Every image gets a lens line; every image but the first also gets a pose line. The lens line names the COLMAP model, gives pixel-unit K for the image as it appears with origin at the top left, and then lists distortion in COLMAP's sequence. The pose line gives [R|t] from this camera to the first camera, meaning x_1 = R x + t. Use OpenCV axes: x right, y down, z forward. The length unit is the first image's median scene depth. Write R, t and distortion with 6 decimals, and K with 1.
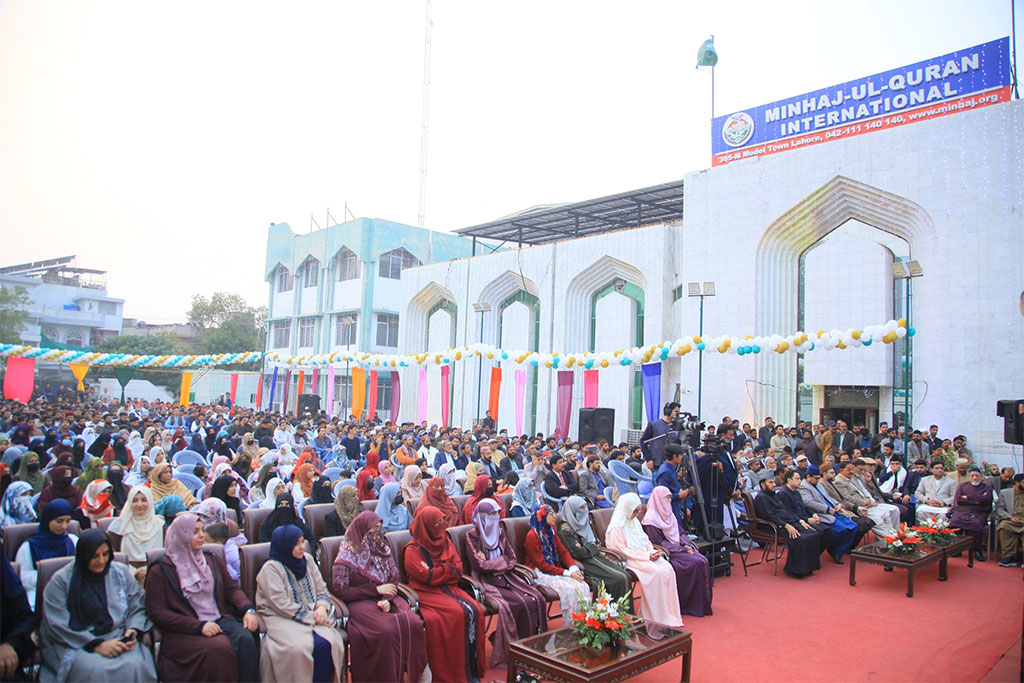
lens RADIAL K [[707.7, 0, 512.0], [0, 707.7, 341.5], [0, 0, 1]] dist [-0.110702, 0.073313]
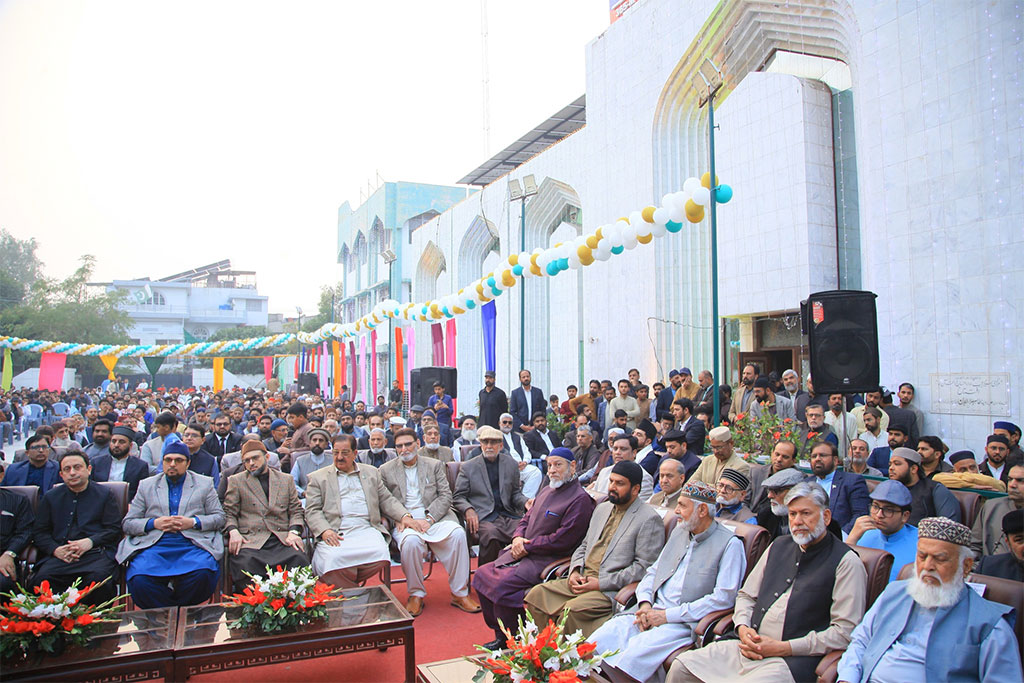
lens RADIAL K [[707.7, 0, 512.0], [0, 707.7, 341.5], [0, 0, 1]] dist [-0.110702, 0.073313]
pose [[0.946494, -0.059014, -0.317279, 0.354491], [0.067024, 0.997648, 0.014382, 0.049763], [0.315684, -0.034877, 0.948223, 0.251957]]
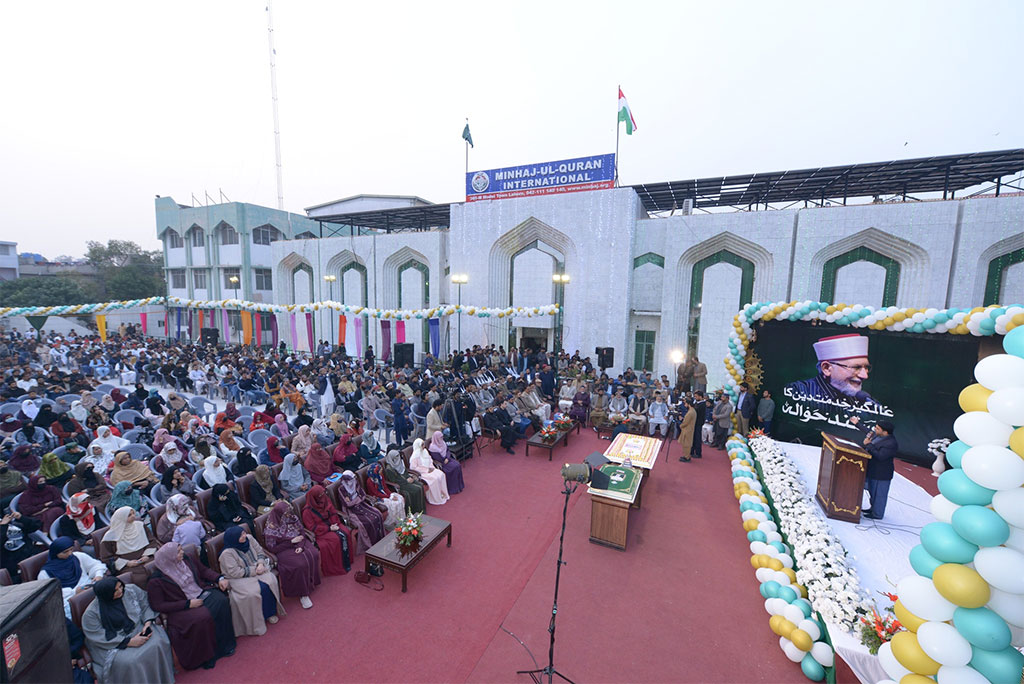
lens RADIAL K [[400.5, 0, 506.3], [0, 400.5, 346.3], [0, 0, 1]] dist [-0.007946, -0.000057]
pose [[0.933176, -0.060520, 0.354288, 0.000819], [-0.012824, 0.979488, 0.201095, -0.087077], [-0.359191, -0.192201, 0.913258, -0.027812]]
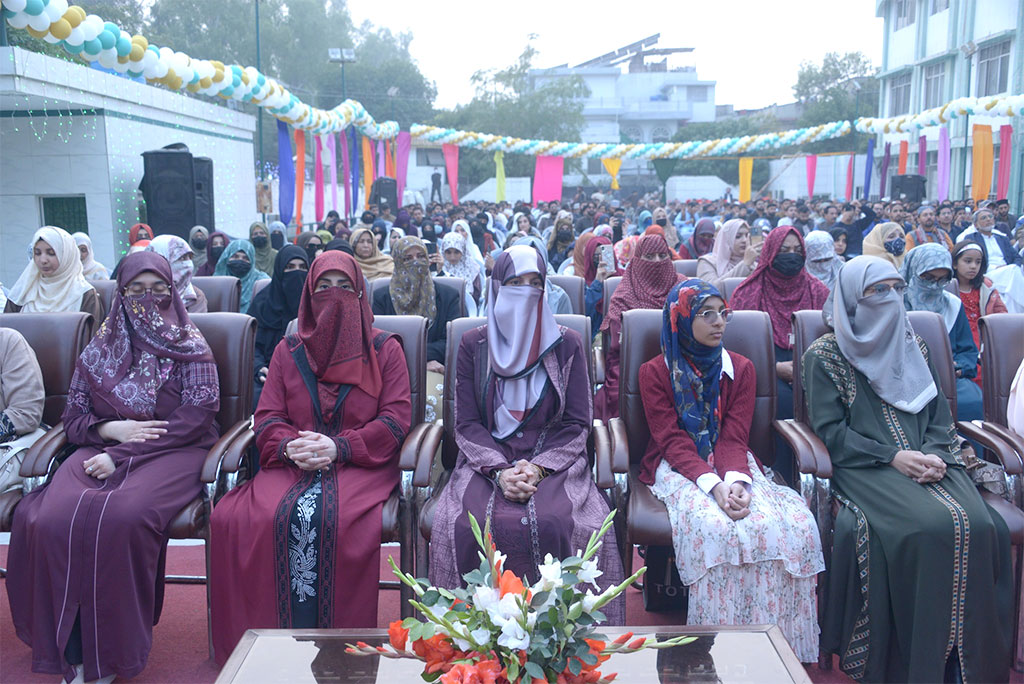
lens RADIAL K [[911.7, 0, 512.0], [0, 911.7, 342.0], [0, 0, 1]] dist [-0.001987, 0.000559]
pose [[0.705484, 0.066043, -0.705642, 0.076333], [0.093420, 0.978296, 0.184961, 0.046612], [0.702542, -0.196408, 0.684002, 0.169531]]
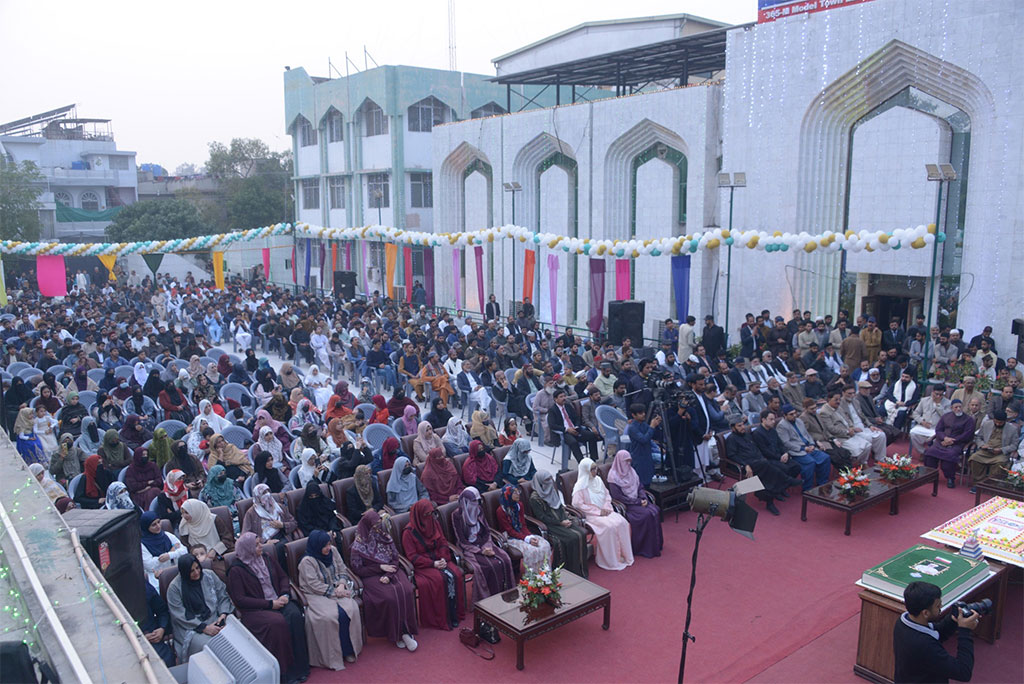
lens RADIAL K [[804.8, 0, 507.5], [0, 804.8, 342.8], [0, 0, 1]] dist [-0.022501, -0.007120]
pose [[0.994791, -0.030653, -0.097216, 0.050163], [0.052749, 0.970892, 0.233638, -0.098048], [0.087224, -0.237549, 0.967452, -0.098394]]
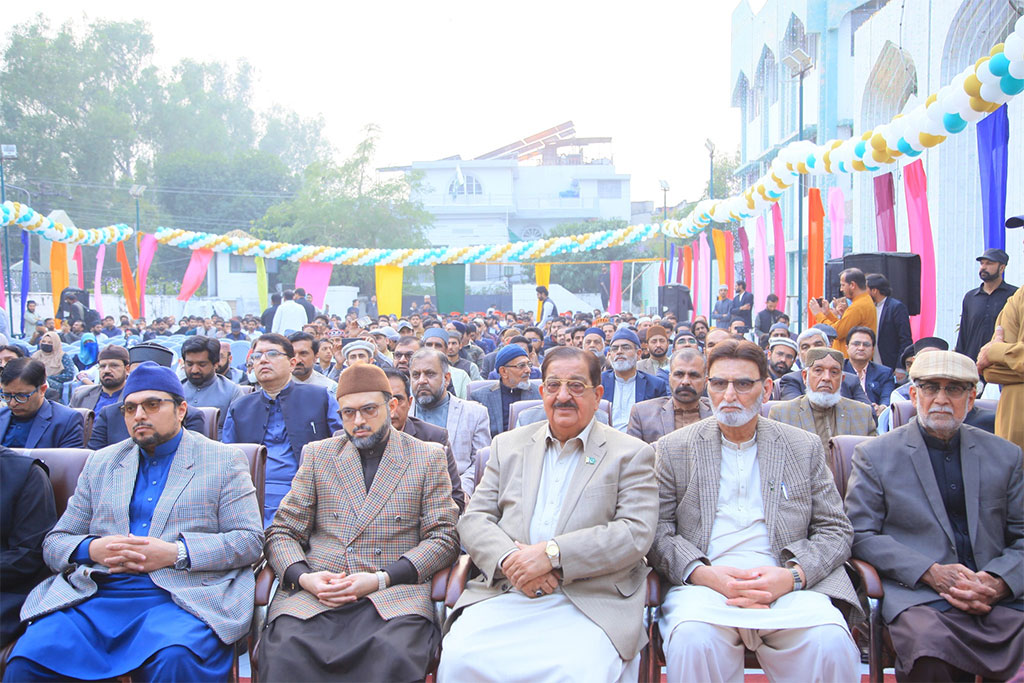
lens RADIAL K [[1090.5, 0, 508.3], [0, 1090.5, 362.5], [0, 0, 1]] dist [0.006768, 0.034536]
pose [[0.705025, -0.009313, -0.709121, 0.323803], [0.094811, 0.992175, 0.081233, 0.068851], [0.702816, -0.124504, 0.700392, 0.349967]]
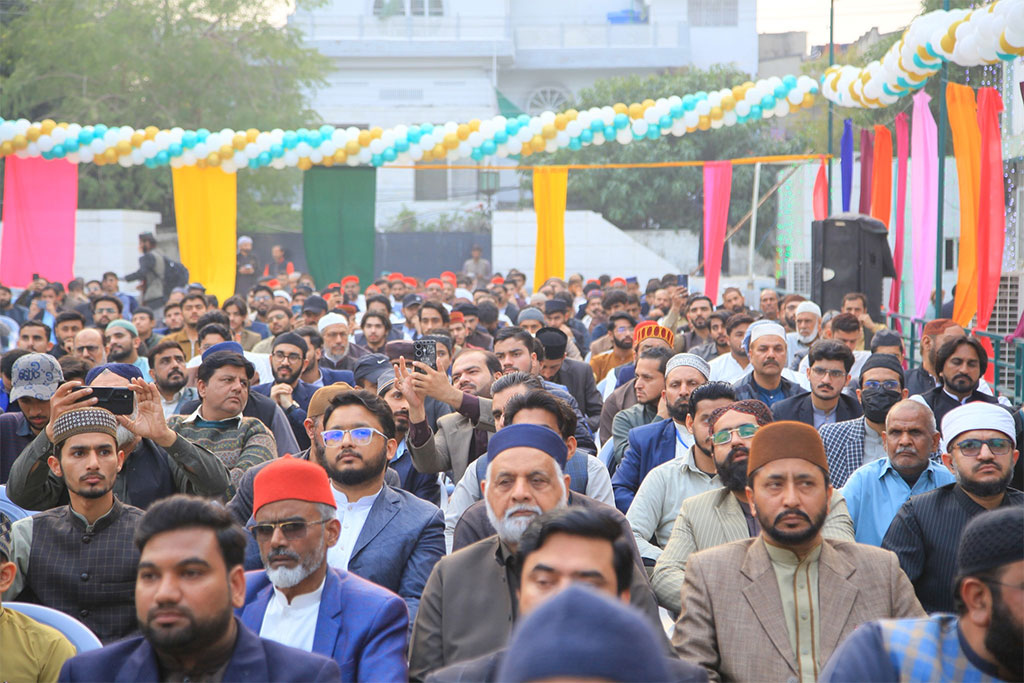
lens RADIAL K [[2143.8, 0, 512.0], [0, 2143.8, 341.5], [0, 0, 1]] dist [0.424224, 0.178877]
pose [[0.703418, -0.010188, -0.710704, 0.217151], [0.088668, 0.993344, 0.073519, 0.067830], [0.705225, -0.114731, 0.699639, 0.494196]]
